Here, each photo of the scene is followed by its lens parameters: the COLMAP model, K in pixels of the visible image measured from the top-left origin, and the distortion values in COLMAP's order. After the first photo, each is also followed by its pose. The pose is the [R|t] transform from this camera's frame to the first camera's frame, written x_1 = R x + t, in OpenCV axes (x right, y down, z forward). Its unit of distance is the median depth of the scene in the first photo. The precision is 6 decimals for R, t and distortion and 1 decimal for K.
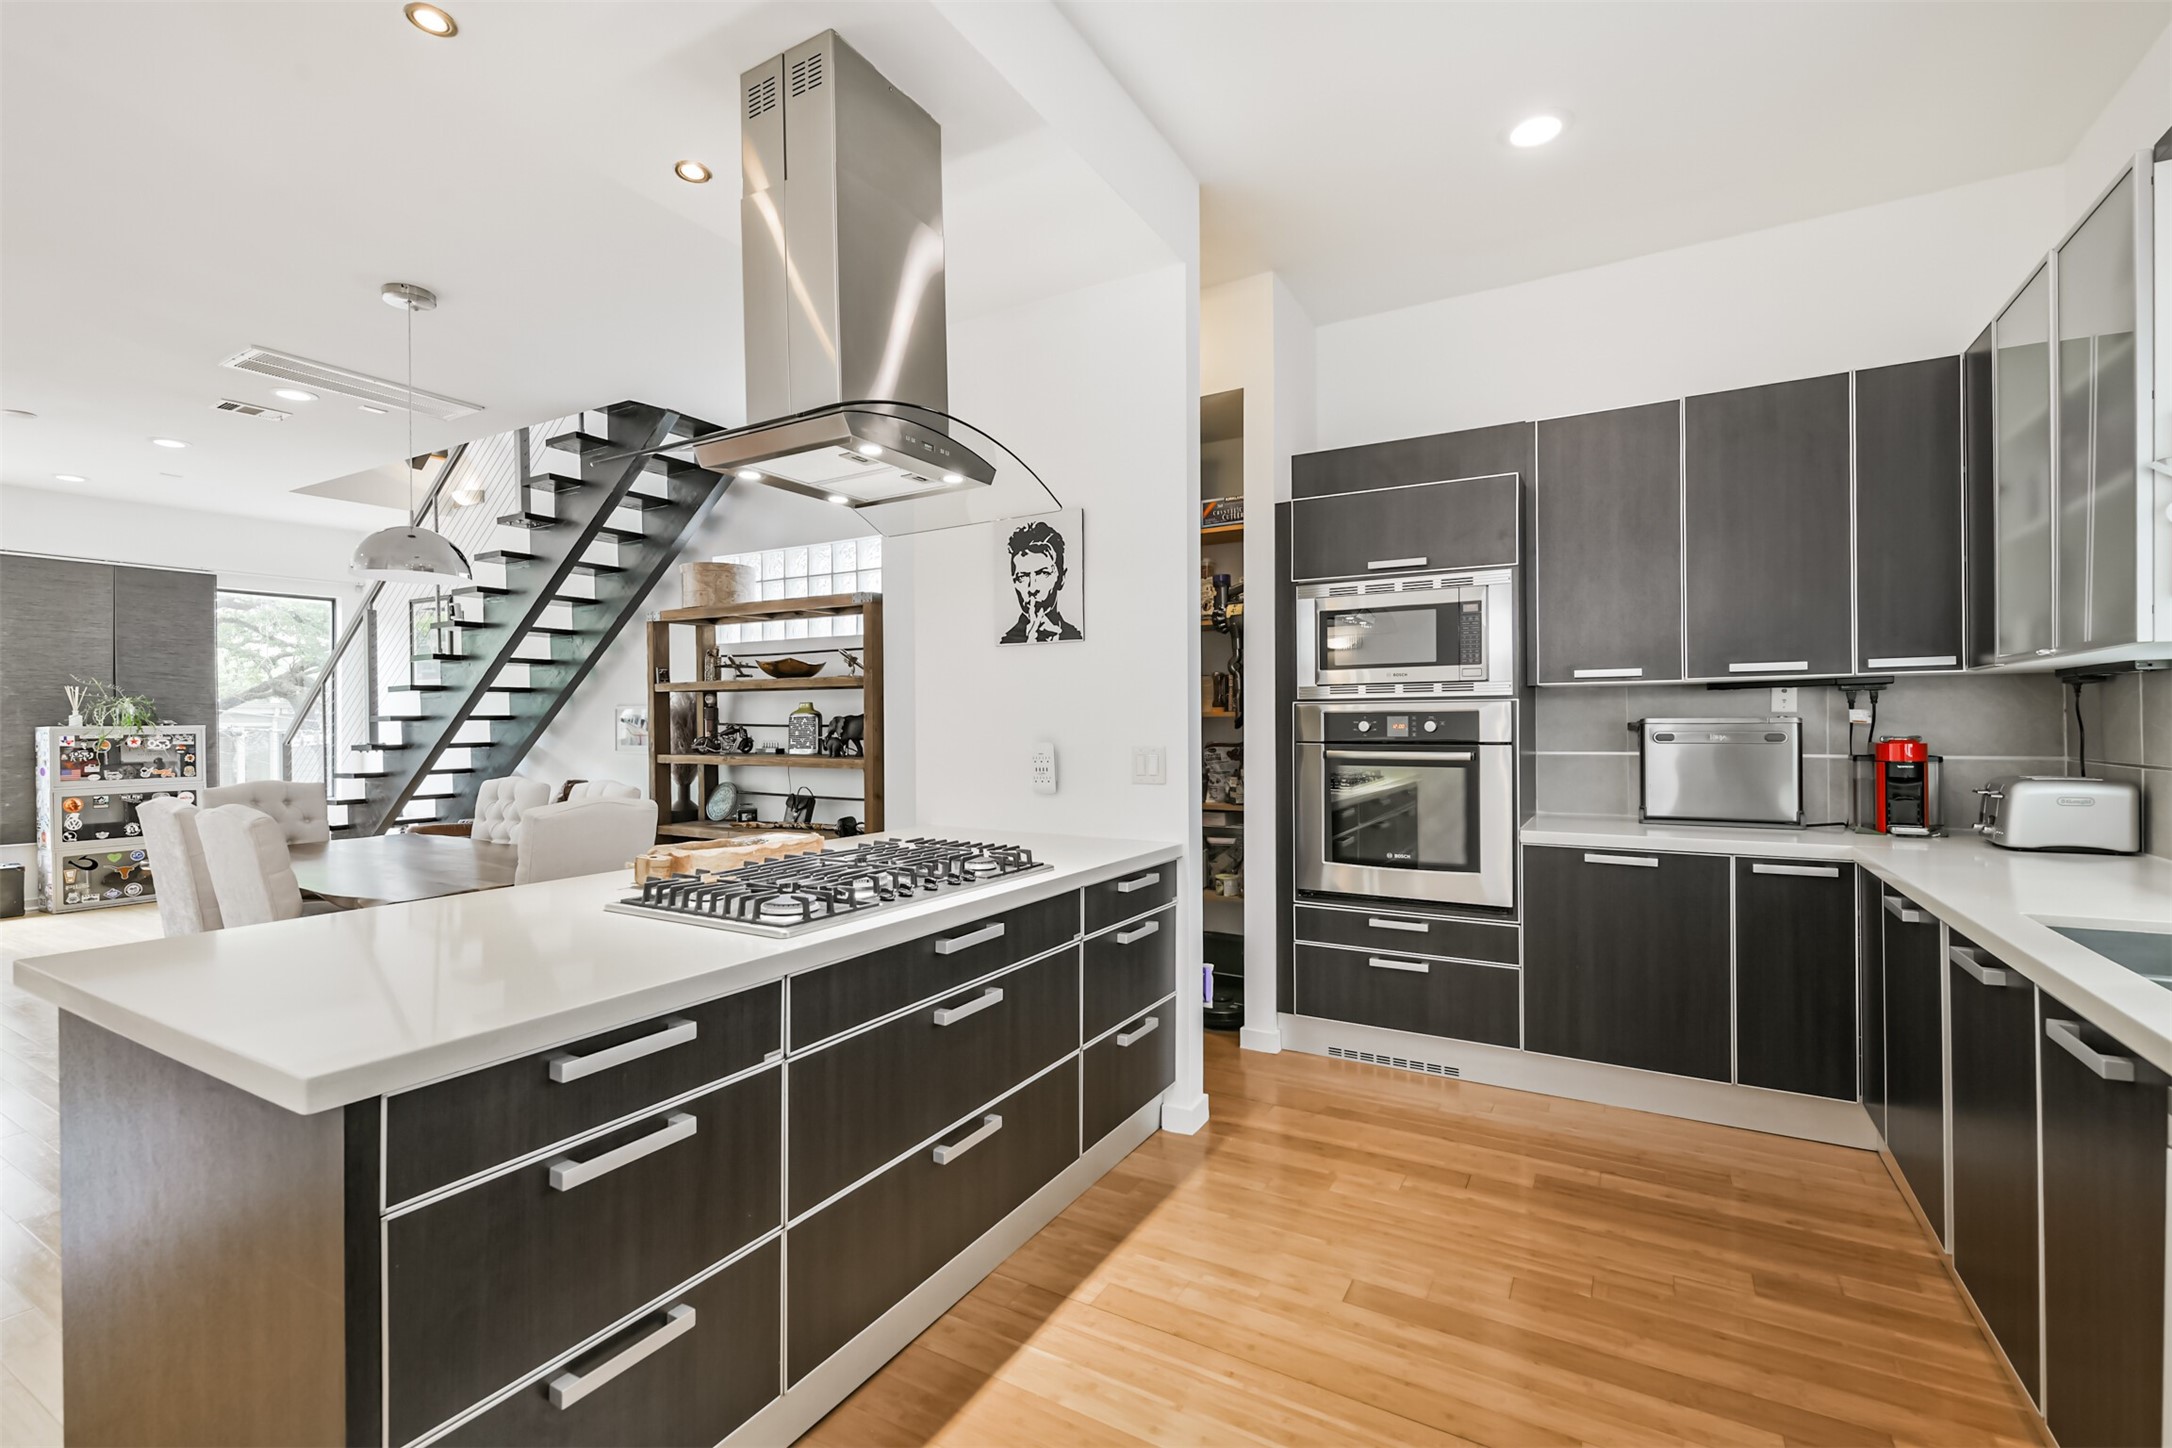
lens RADIAL K [[938.0, 0, 1085.4], [0, 938.0, 721.2], [0, 0, 1]] dist [0.015961, -0.007931]
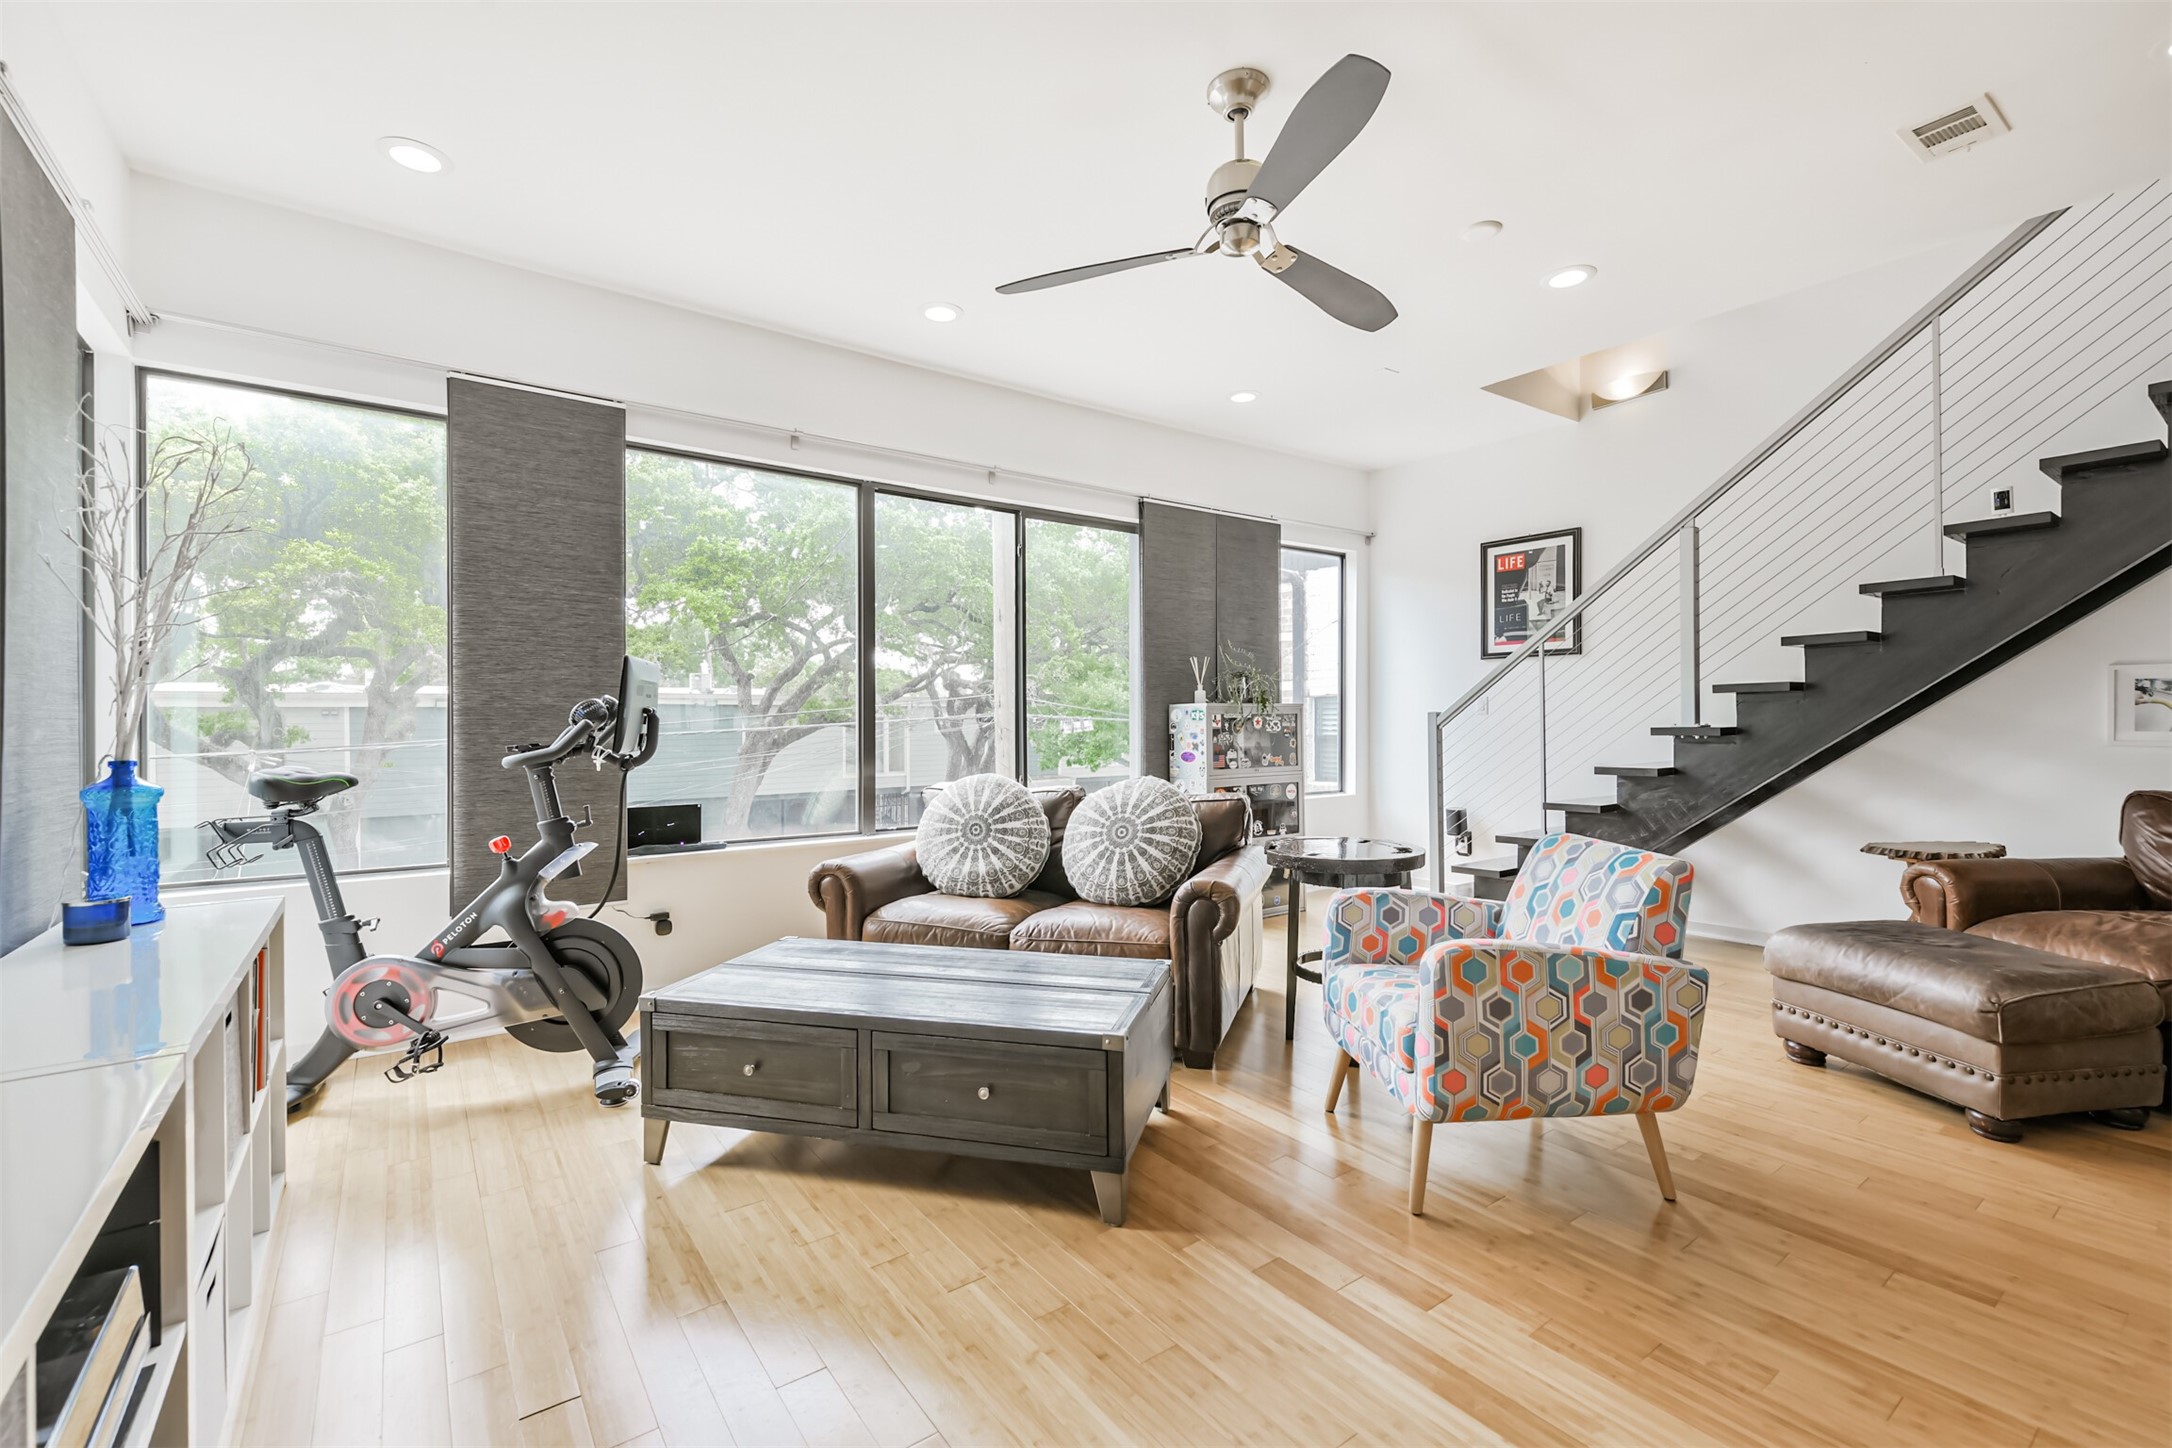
lens RADIAL K [[938.0, 0, 1124.1], [0, 938.0, 700.2], [0, 0, 1]] dist [0.015961, -0.007931]
pose [[0.922101, -0.004217, -0.386925, -1.789332], [-0.002519, 0.999854, -0.016900, 0.036186], [0.386940, 0.016558, 0.921956, 0.451375]]
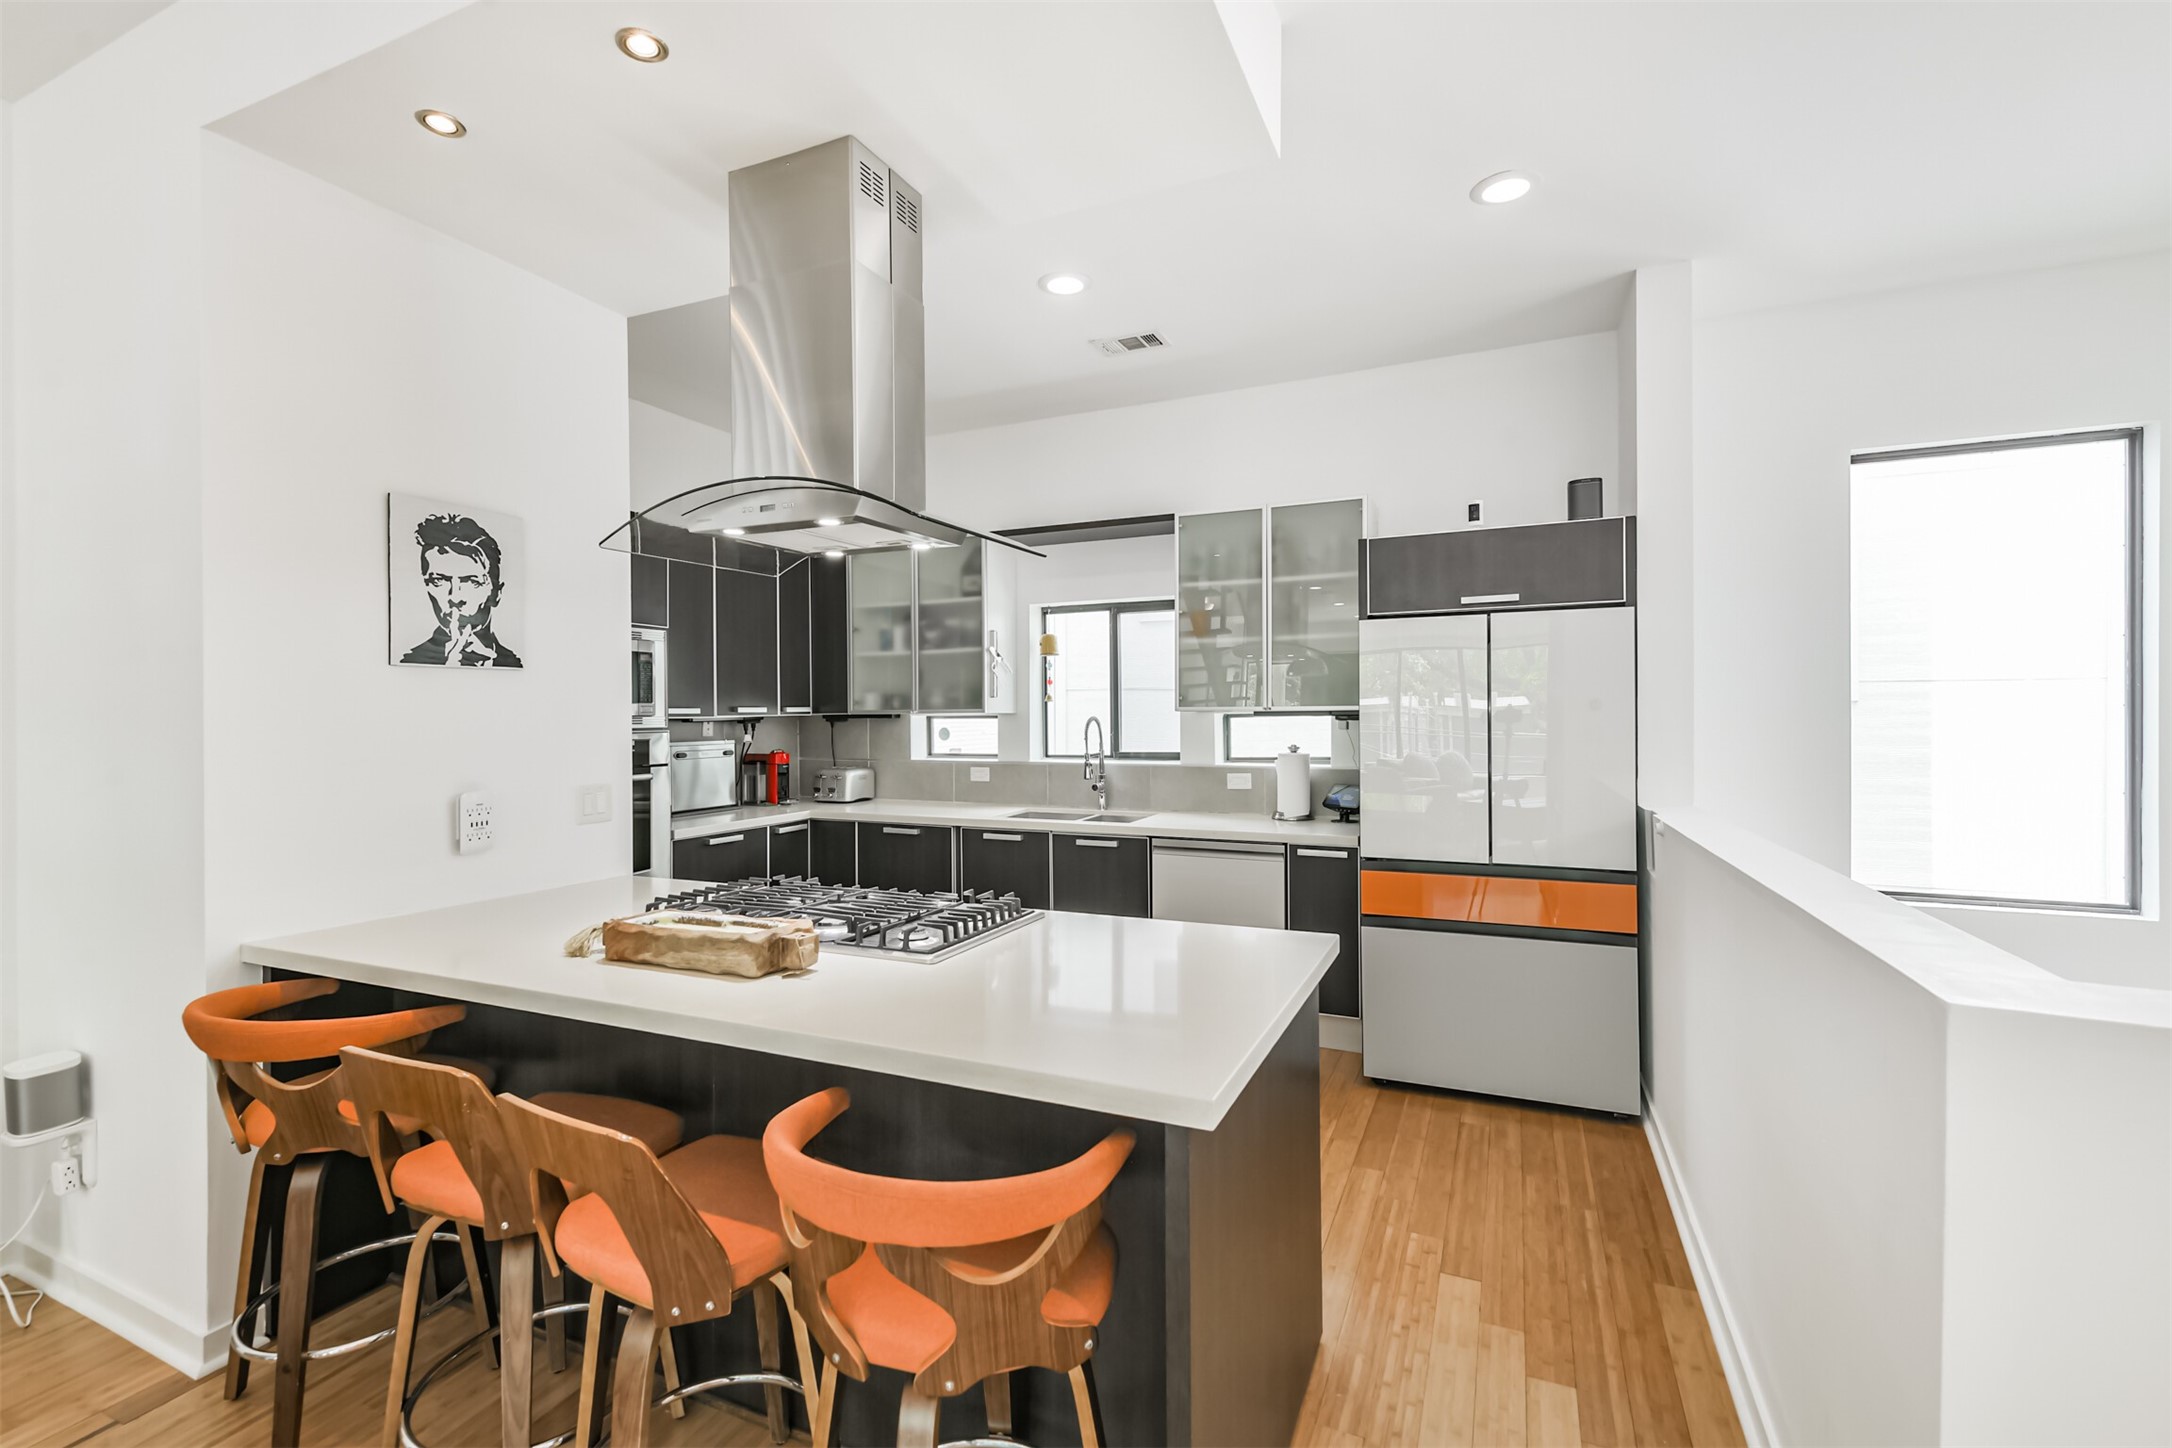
lens RADIAL K [[938.0, 0, 1087.8], [0, 938.0, 703.3], [0, 0, 1]] dist [0.015961, -0.007931]
pose [[-0.102946, 0.017689, 0.994530, -0.907807], [0.005617, 0.999836, -0.017202, -0.035765], [-0.994671, 0.003816, -0.103029, 0.555456]]
